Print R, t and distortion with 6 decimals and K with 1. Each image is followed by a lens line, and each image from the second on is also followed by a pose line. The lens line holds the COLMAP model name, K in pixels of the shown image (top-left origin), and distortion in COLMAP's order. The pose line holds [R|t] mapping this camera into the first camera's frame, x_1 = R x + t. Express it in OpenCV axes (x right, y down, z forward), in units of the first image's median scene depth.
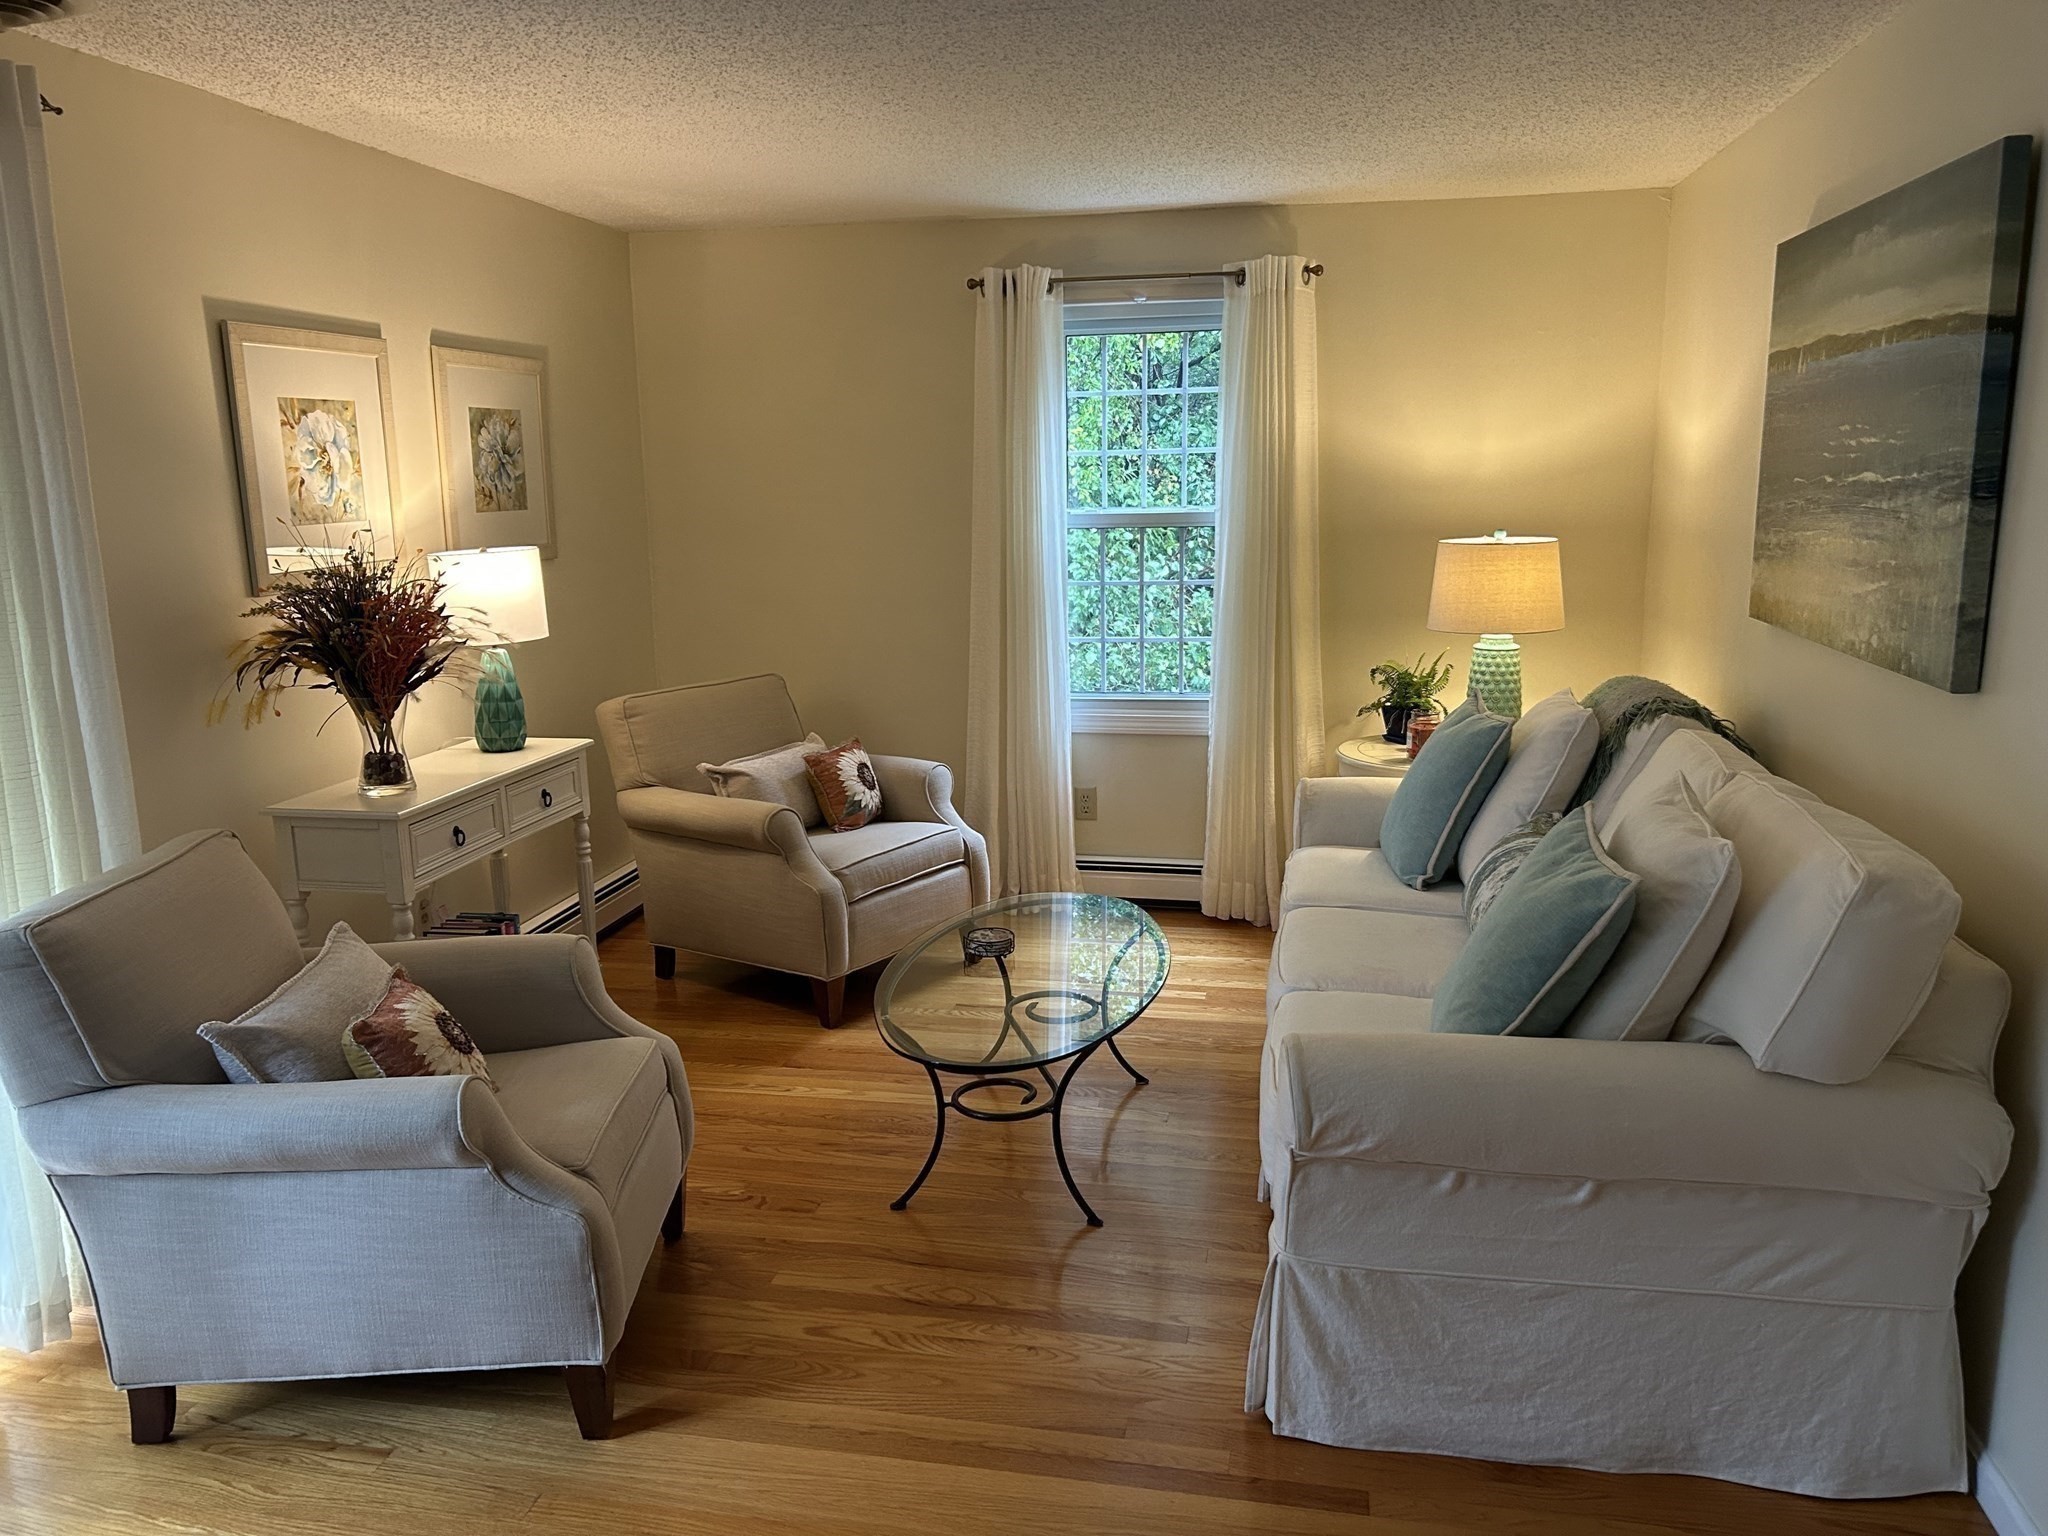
lens RADIAL K [[1544.8, 0, 1016.4], [0, 1544.8, 776.3], [0, 0, 1]] dist [0.044059, -0.046951]
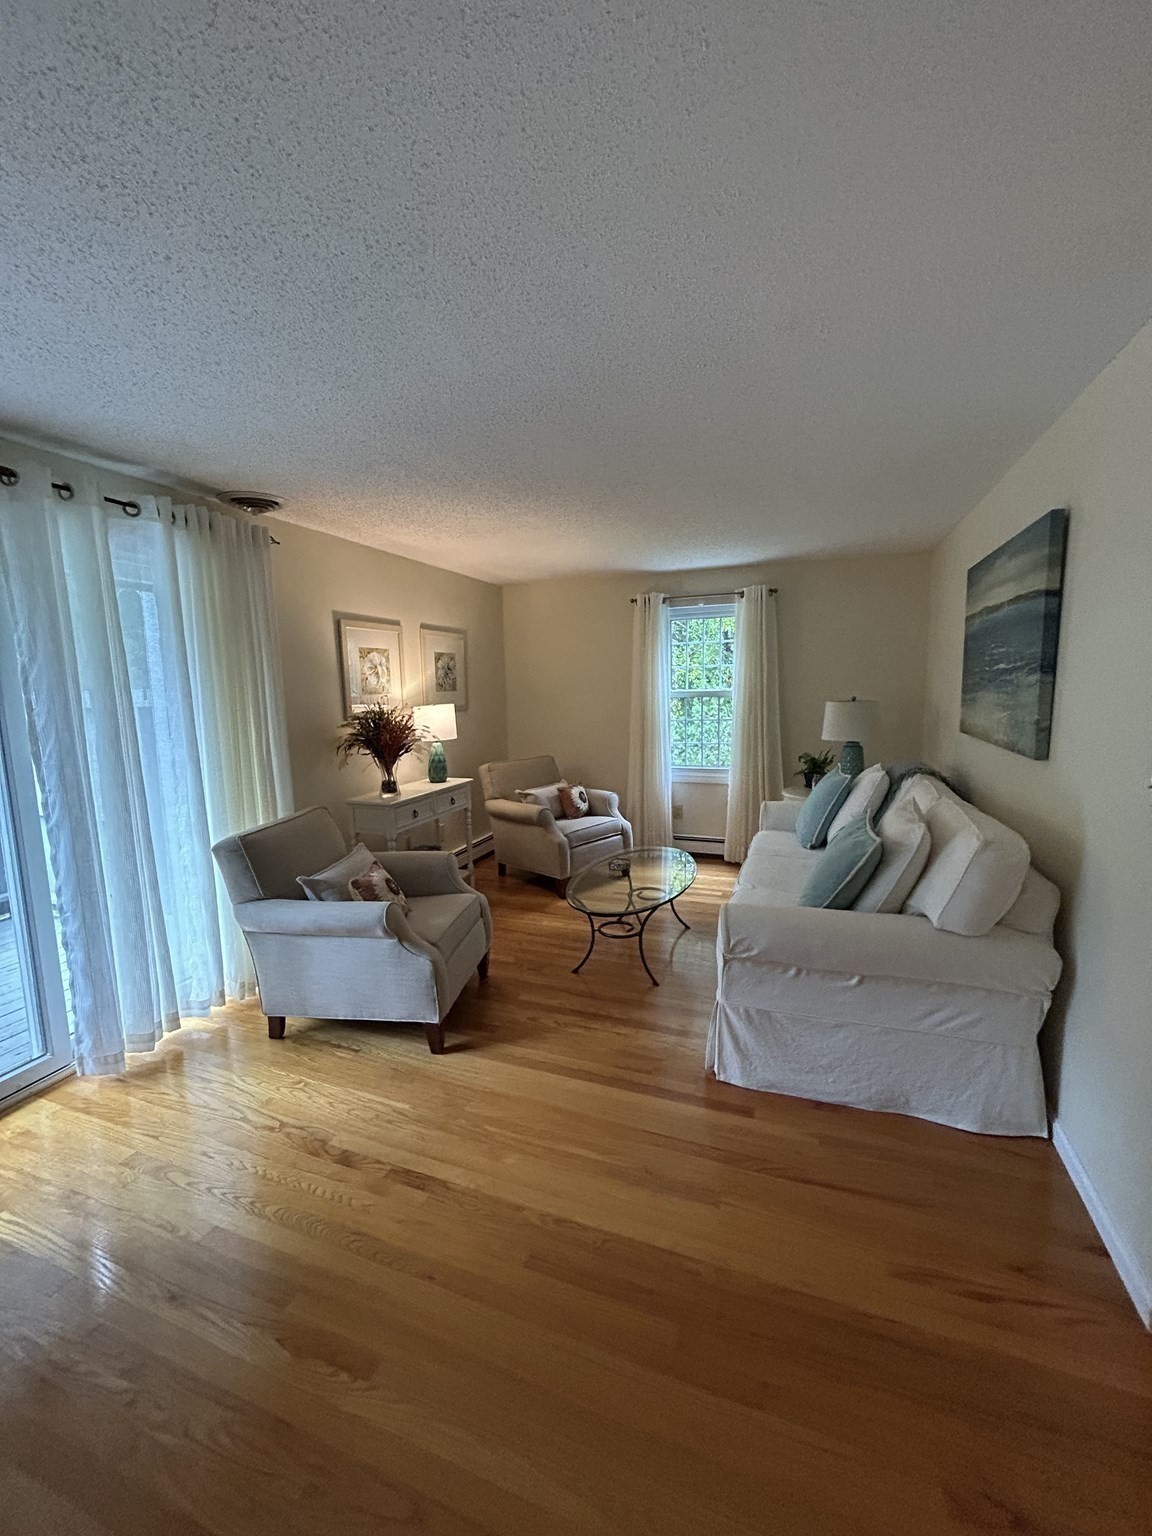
lens RADIAL K [[625.9, 0, 574.0], [0, 625.9, 765.9], [0, 0, 1]] dist [-0.006842, 0.000644]
pose [[0.985308, 0.015385, -0.170094, 0.102464], [-0.026596, 0.997606, -0.063829, 0.025537], [0.168705, 0.067415, 0.983358, 0.028301]]
